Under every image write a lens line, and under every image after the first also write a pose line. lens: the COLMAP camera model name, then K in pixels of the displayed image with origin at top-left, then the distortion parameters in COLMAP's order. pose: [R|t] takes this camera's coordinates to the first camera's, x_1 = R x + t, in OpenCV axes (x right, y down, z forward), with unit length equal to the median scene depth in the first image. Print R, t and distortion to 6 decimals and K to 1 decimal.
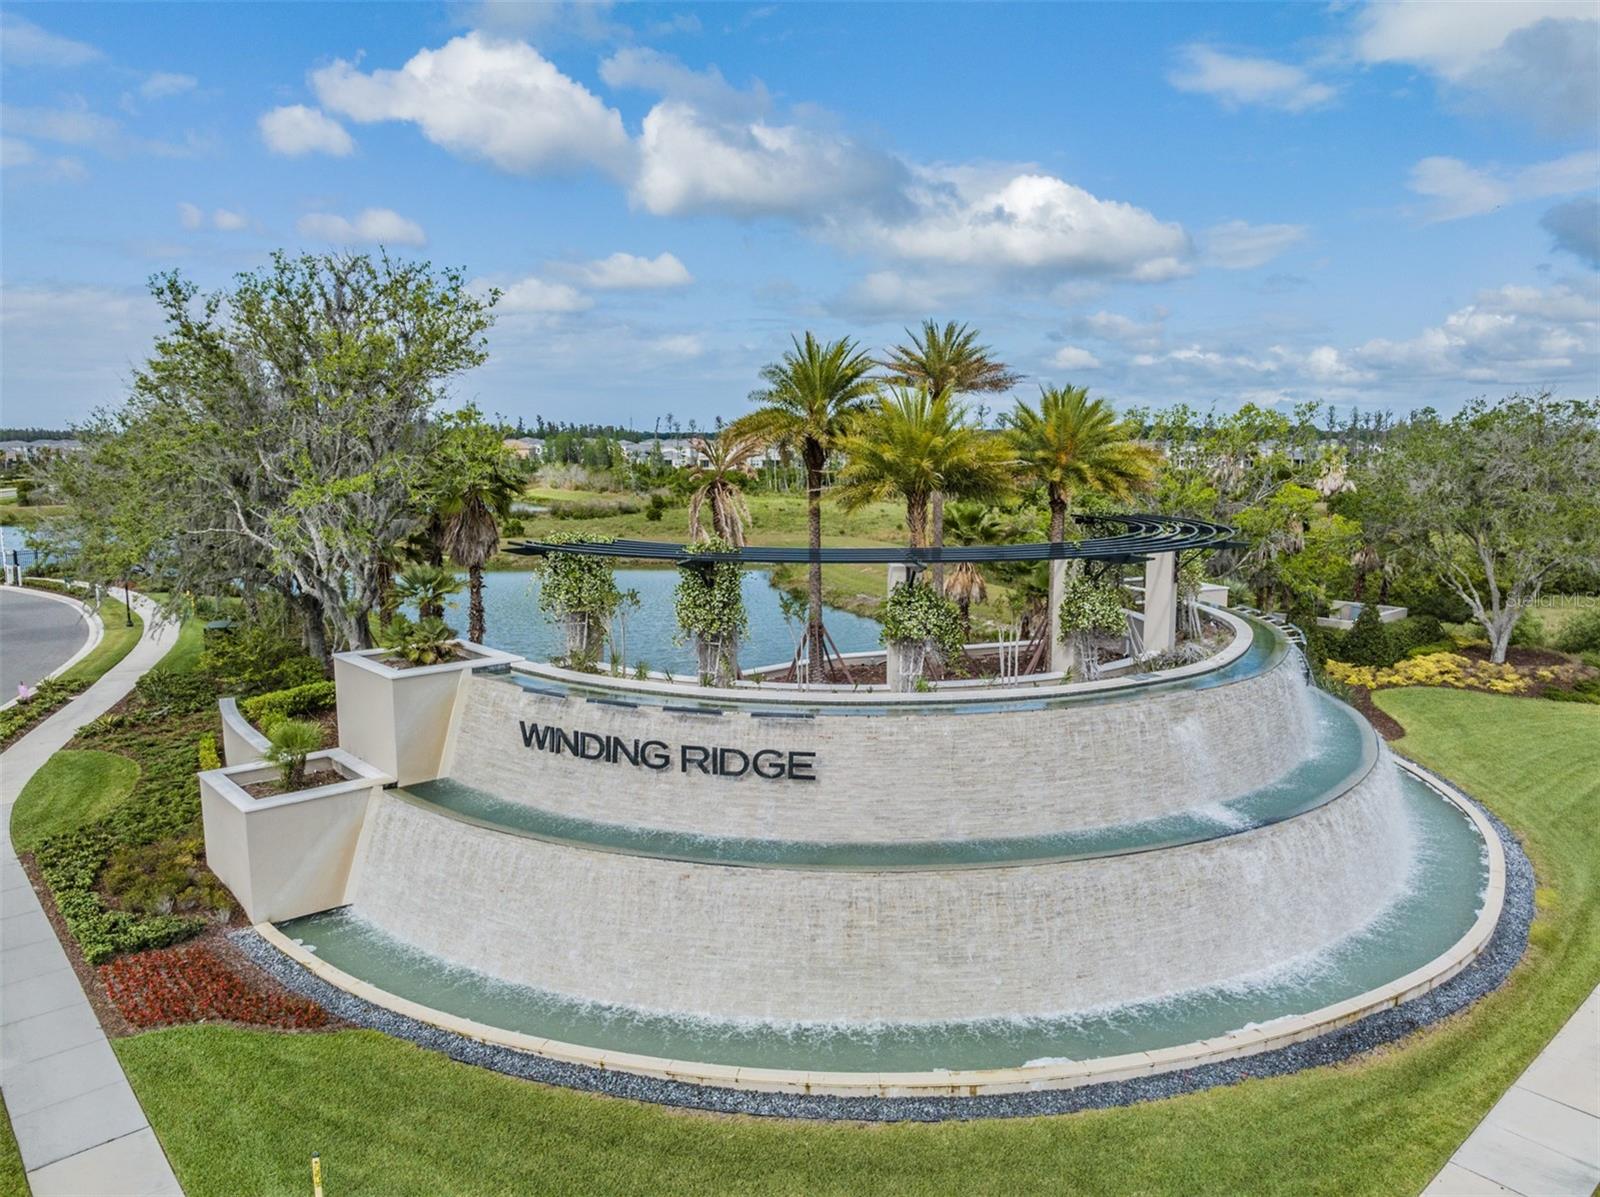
lens RADIAL K [[1119.7, 0, 800.0], [0, 1119.7, 598.5], [0, 0, 1]] dist [-0.031979, -0.008978]
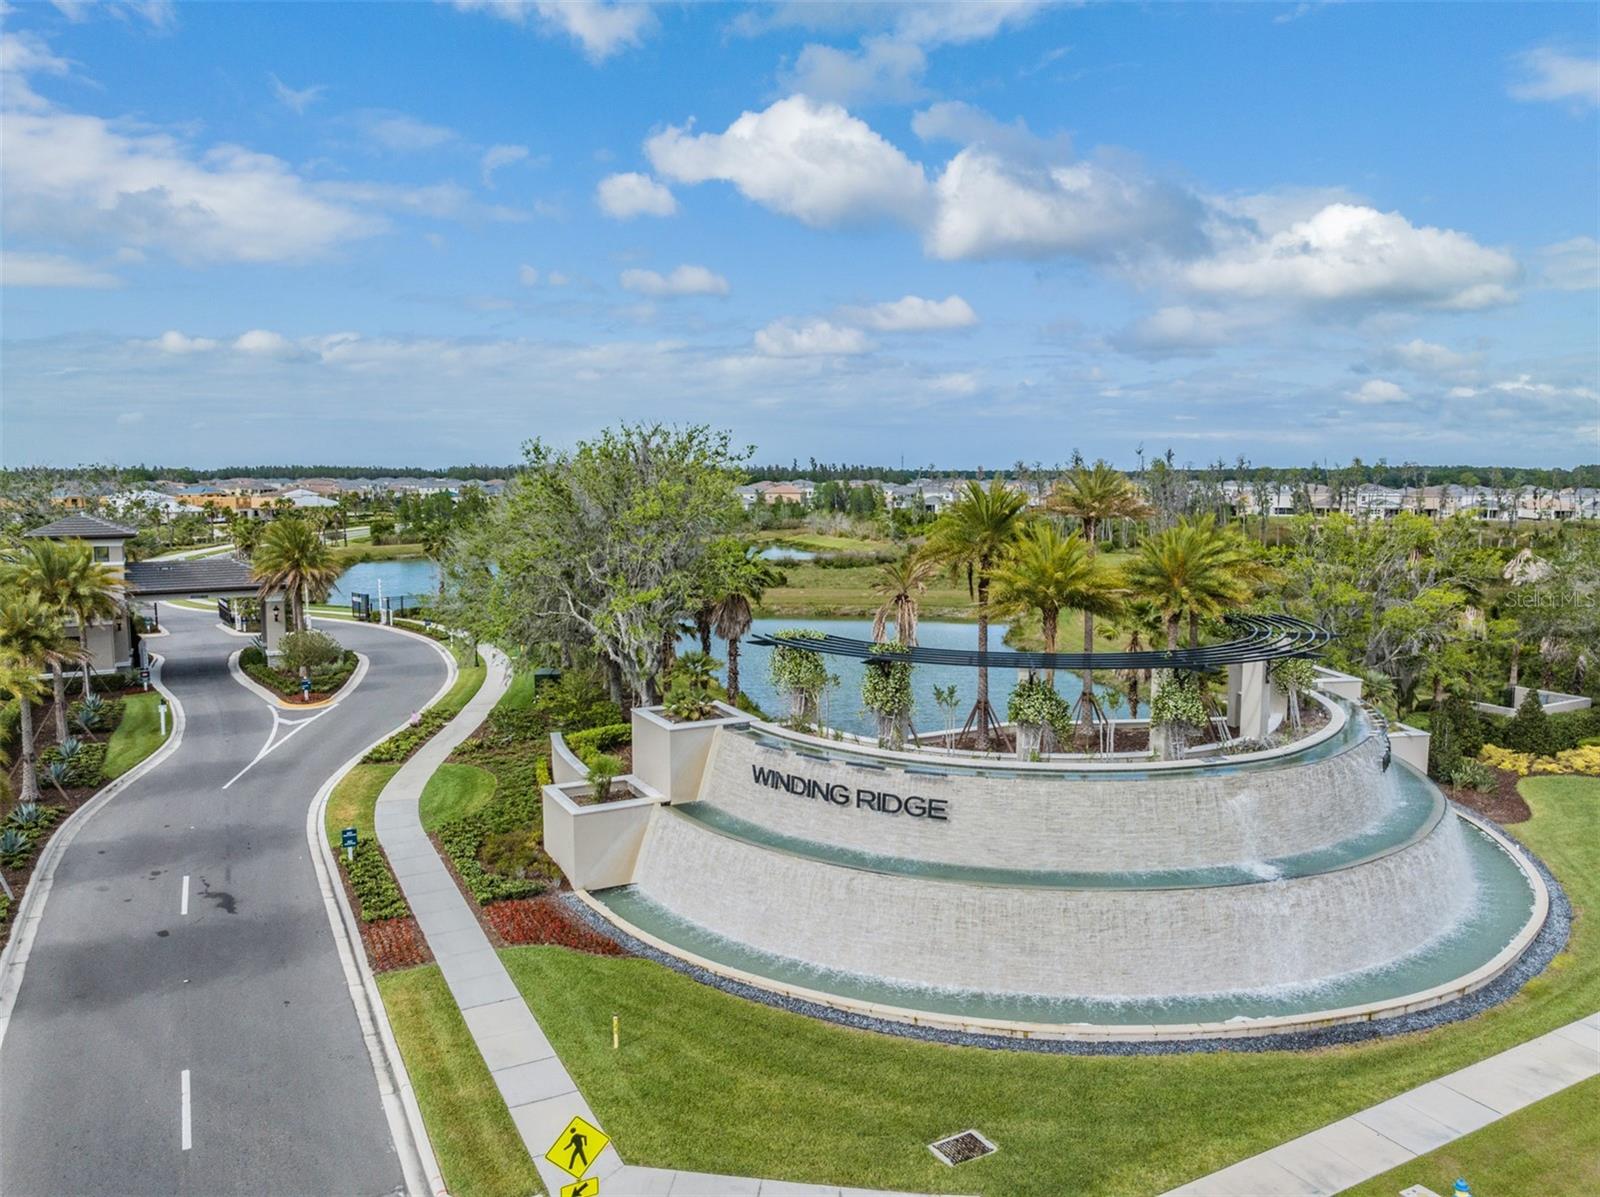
lens RADIAL K [[1119.7, 0, 800.0], [0, 1119.7, 598.5], [0, 0, 1]] dist [-0.031979, -0.008978]
pose [[0.971455, 0.026836, -0.235700, 0.143382], [-0.034410, 0.999013, -0.028079, -0.066269], [0.234714, 0.035388, 0.971420, -0.396403]]
